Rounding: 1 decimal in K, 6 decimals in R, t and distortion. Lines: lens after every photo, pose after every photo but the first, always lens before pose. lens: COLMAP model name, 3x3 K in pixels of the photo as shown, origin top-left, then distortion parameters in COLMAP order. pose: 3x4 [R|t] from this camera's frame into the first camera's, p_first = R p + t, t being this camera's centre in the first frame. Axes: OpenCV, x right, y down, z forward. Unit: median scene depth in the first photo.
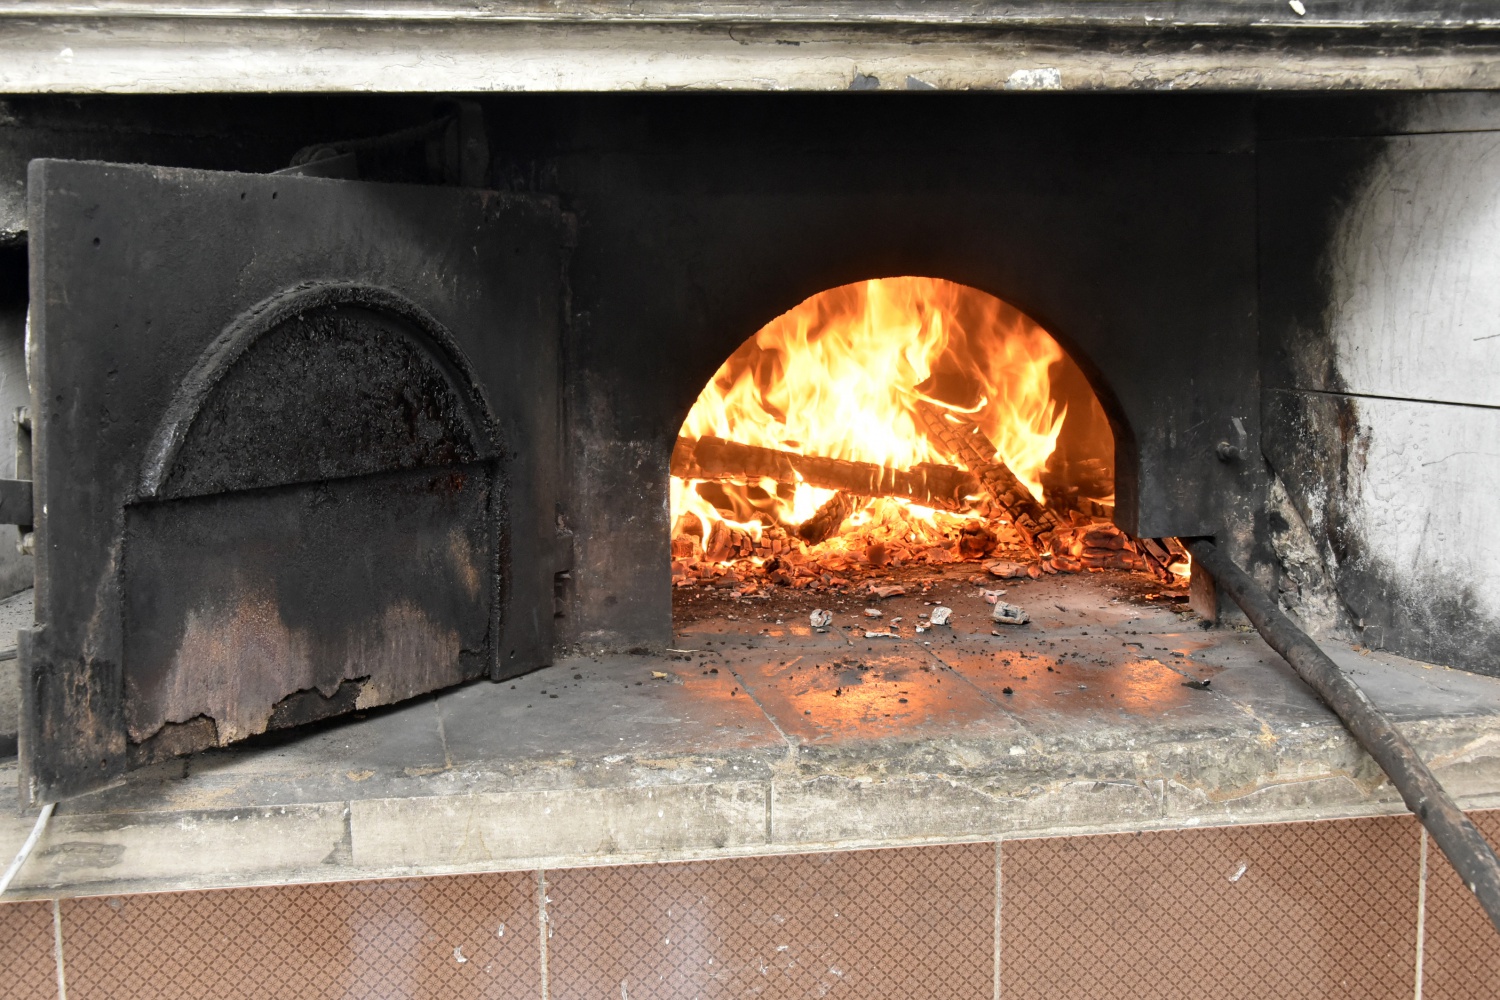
lens RADIAL K [[2091.1, 0, 728.4], [0, 2091.1, 523.8], [0, 0, 1]] dist [-0.050998, 0.104218]
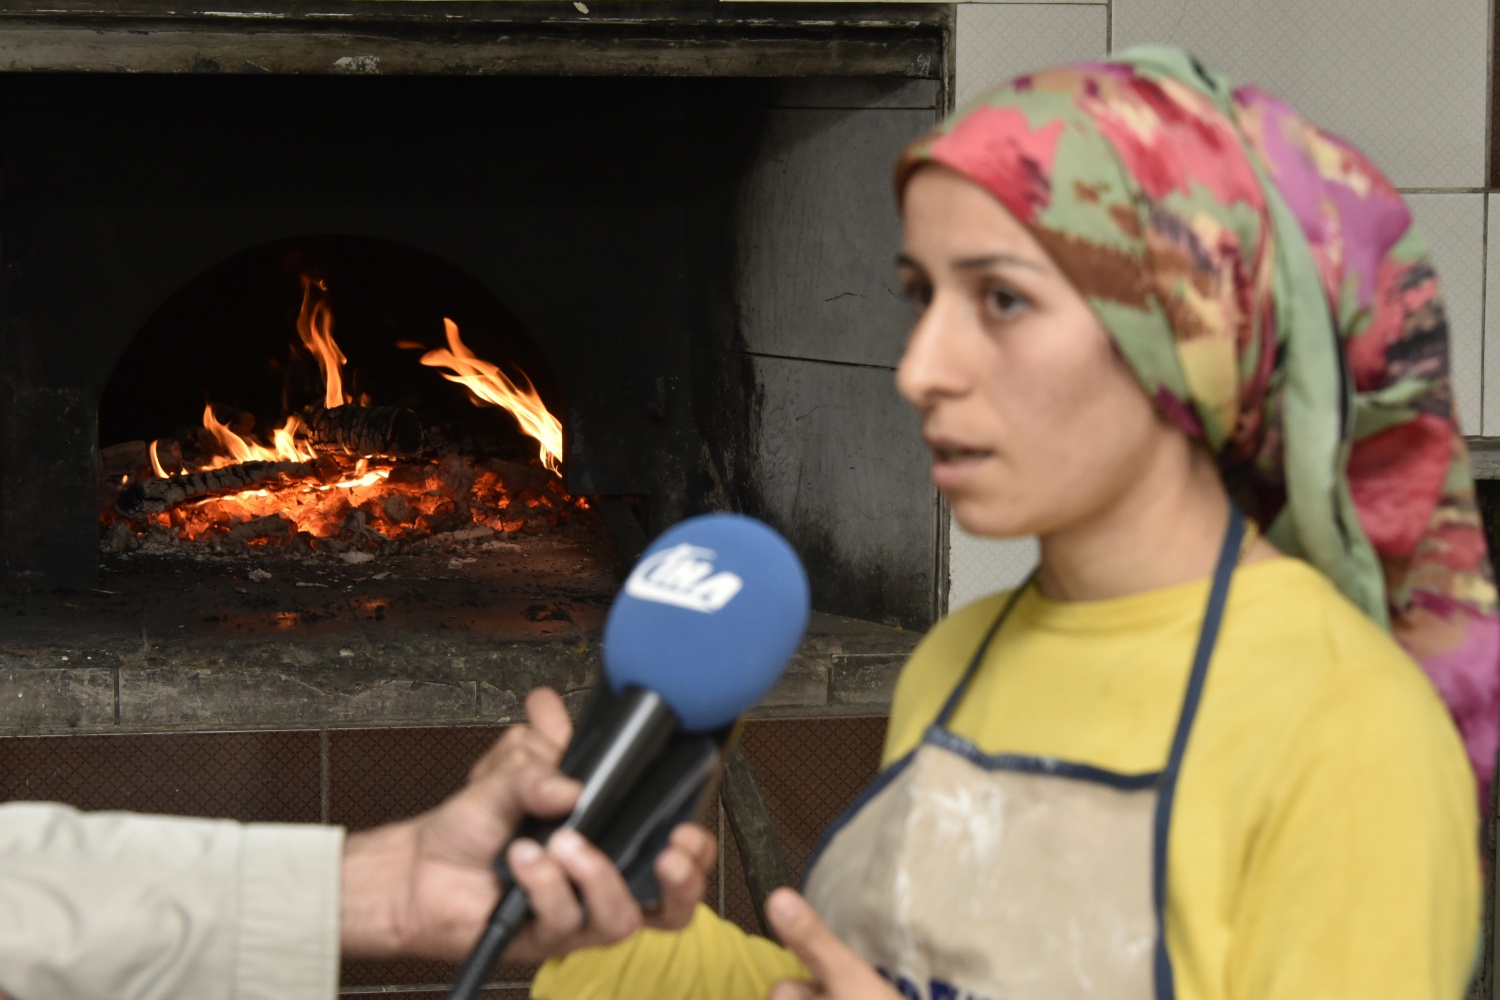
lens RADIAL K [[3662.4, 0, 749.7], [0, 3662.4, 553.0], [0, 0, 1]] dist [-0.097609, 0.854293]
pose [[0.999778, 0.016161, 0.013514, 0.333886], [-0.015718, 0.999357, -0.032227, 0.116758], [-0.014027, 0.032008, 0.999389, -0.999620]]
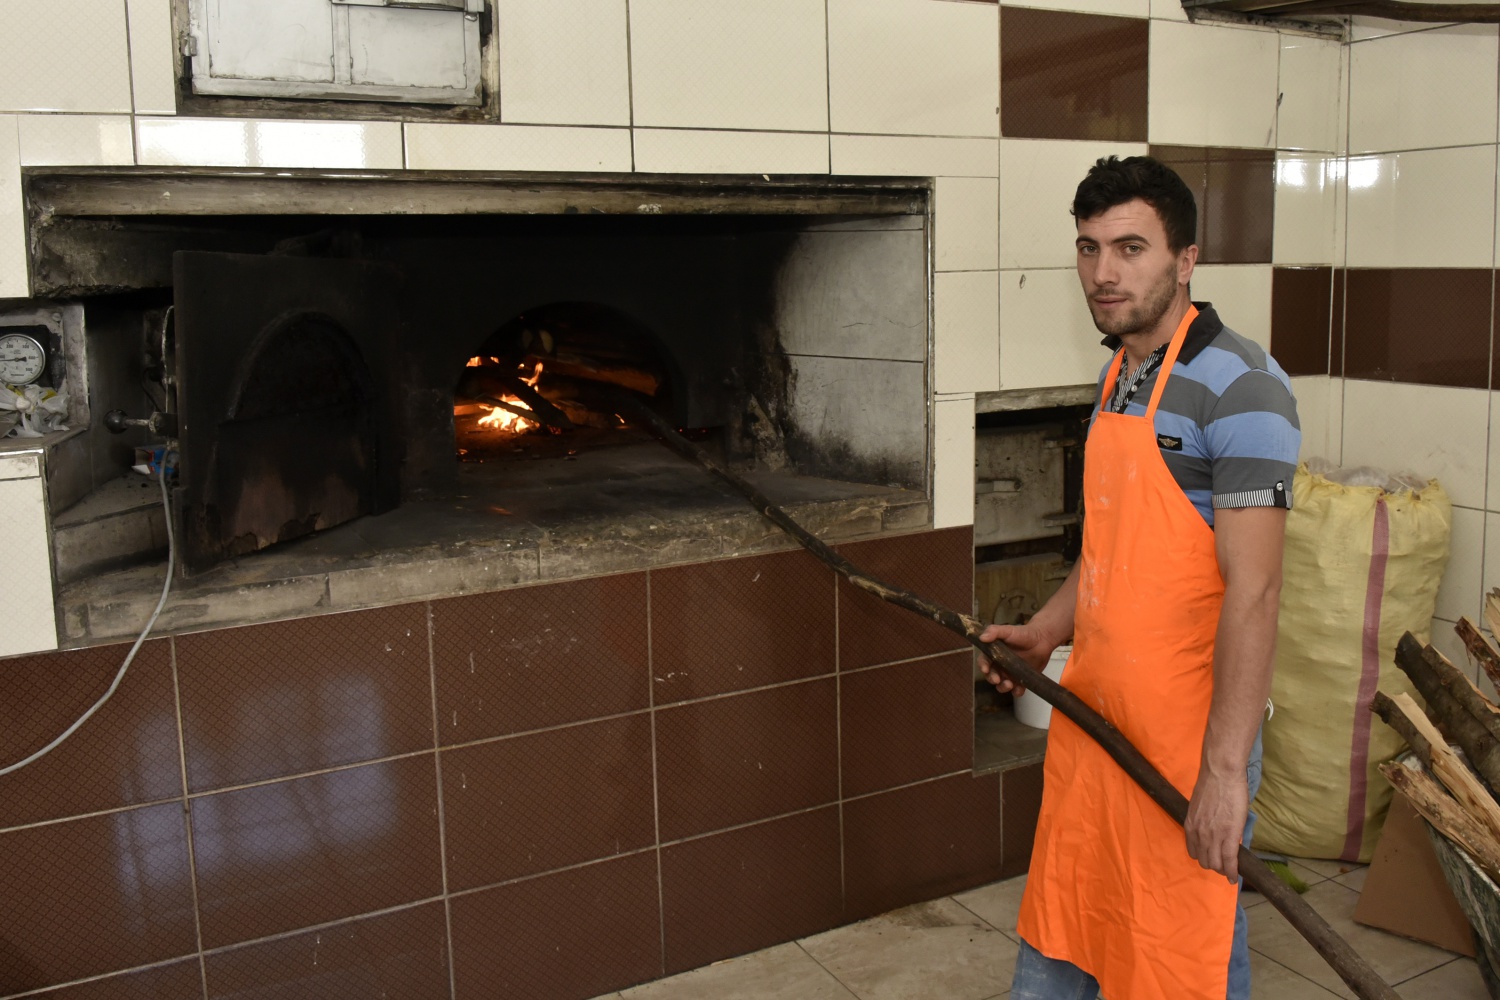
lens RADIAL K [[1321.7, 0, 814.0], [0, 1321.7, 420.3], [0, 0, 1]] dist [-0.044416, -0.001902]
pose [[0.937896, -0.043247, 0.344211, -0.164569], [0.050522, 0.998649, -0.012190, 0.026280], [-0.343218, 0.028823, 0.938813, -0.308639]]
